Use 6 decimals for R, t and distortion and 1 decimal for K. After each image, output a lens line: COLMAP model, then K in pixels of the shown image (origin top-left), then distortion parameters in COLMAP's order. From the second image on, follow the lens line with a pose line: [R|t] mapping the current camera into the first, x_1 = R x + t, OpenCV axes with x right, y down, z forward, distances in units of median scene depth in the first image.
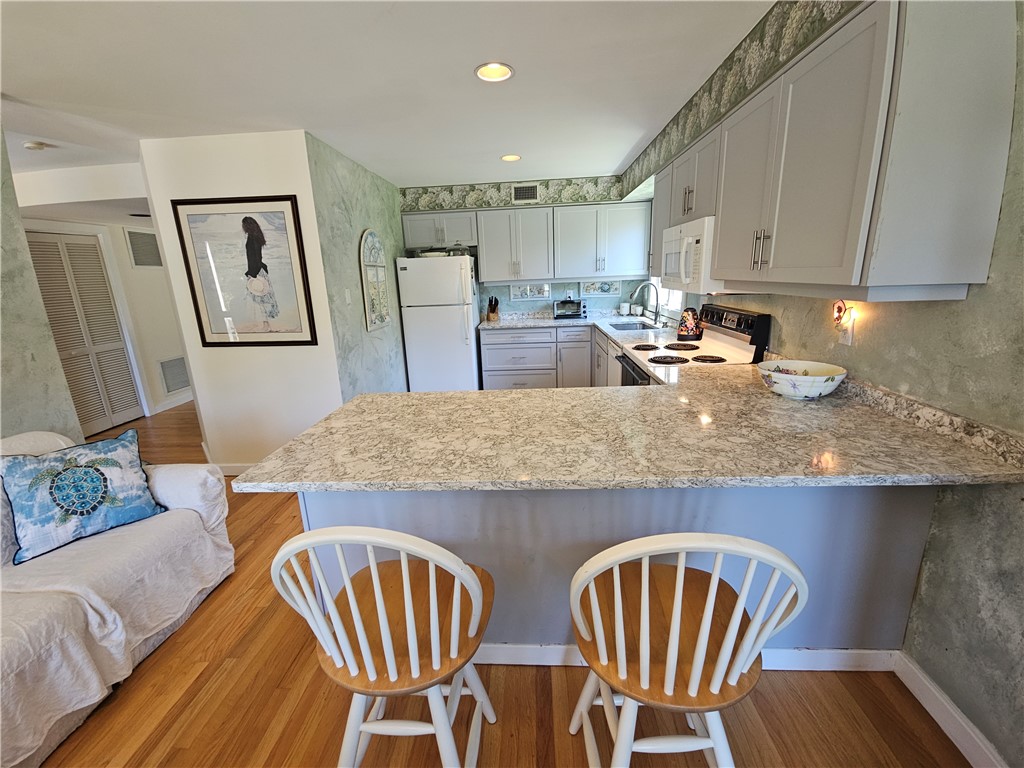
lens RADIAL K [[420.2, 0, 507.6], [0, 420.2, 380.7], [0, 0, 1]] dist [0.016827, -0.013233]
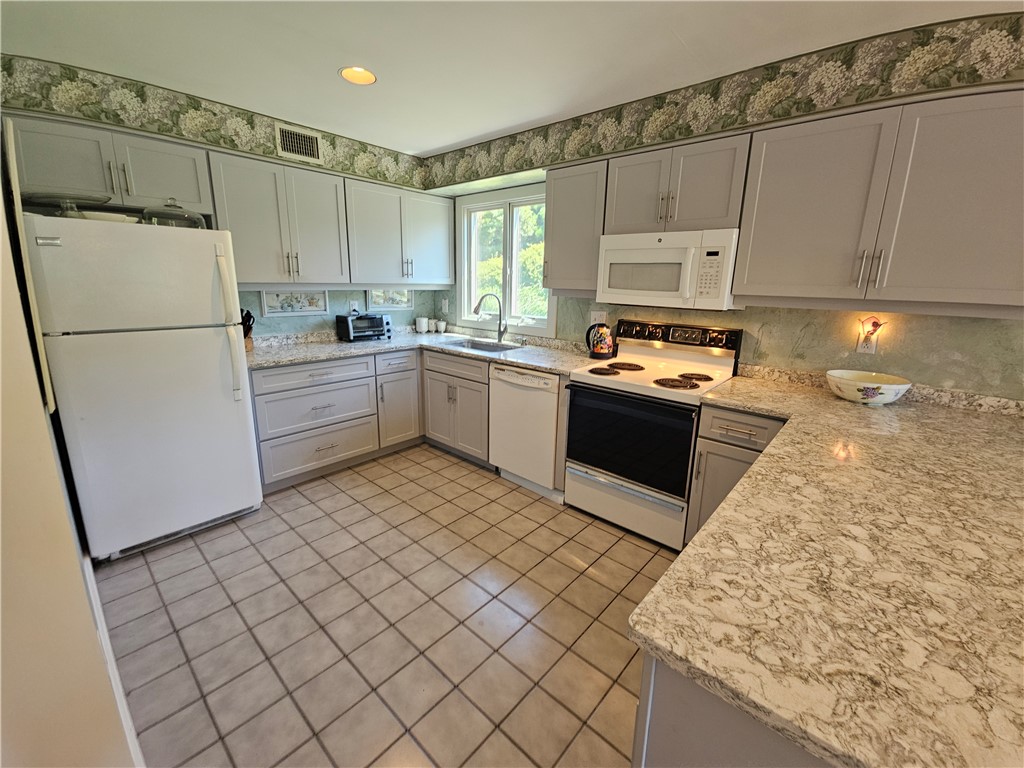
lens RADIAL K [[424.4, 0, 517.7], [0, 424.4, 379.3], [0, 0, 1]] dist [-0.000818, -0.000488]
pose [[0.614627, -0.125937, 0.778700, -0.445920], [0.149888, 0.987834, 0.041452, -0.124890], [-0.774446, 0.091240, 0.626026, 0.604205]]
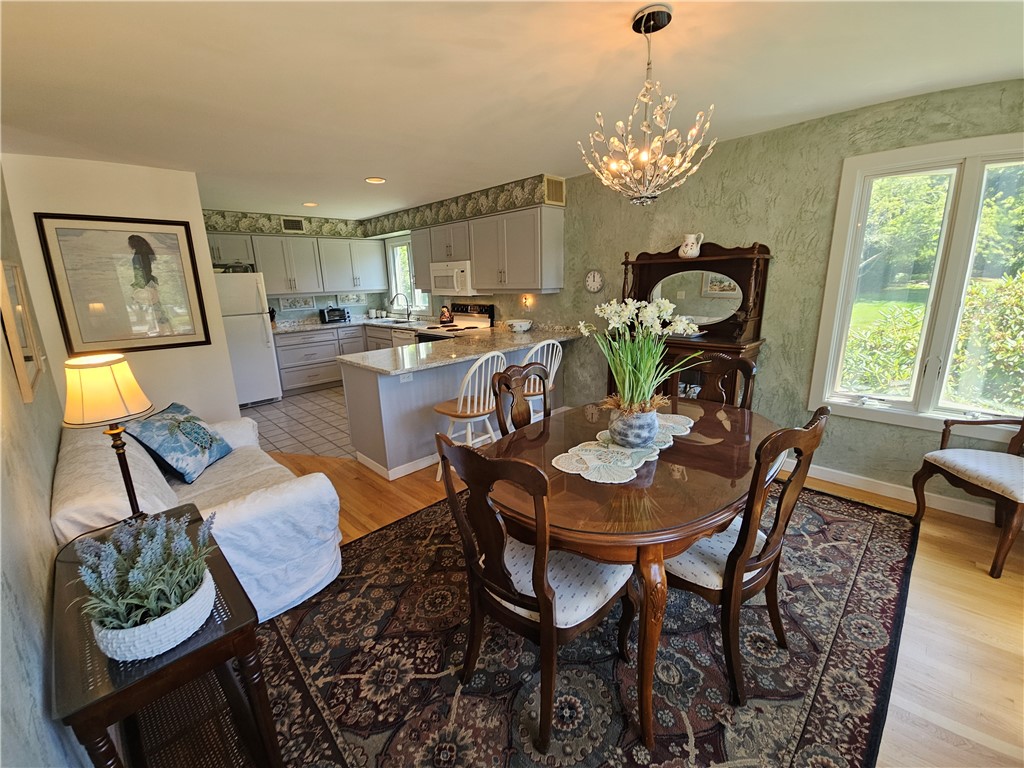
lens RADIAL K [[420.2, 0, 507.6], [0, 420.2, 380.7], [0, 0, 1]] dist [0.016827, -0.013233]
pose [[0.674427, -0.155770, 0.721723, -0.785979], [0.187593, 0.981567, 0.036553, 0.136250], [-0.714113, 0.110738, 0.691217, -0.437779]]
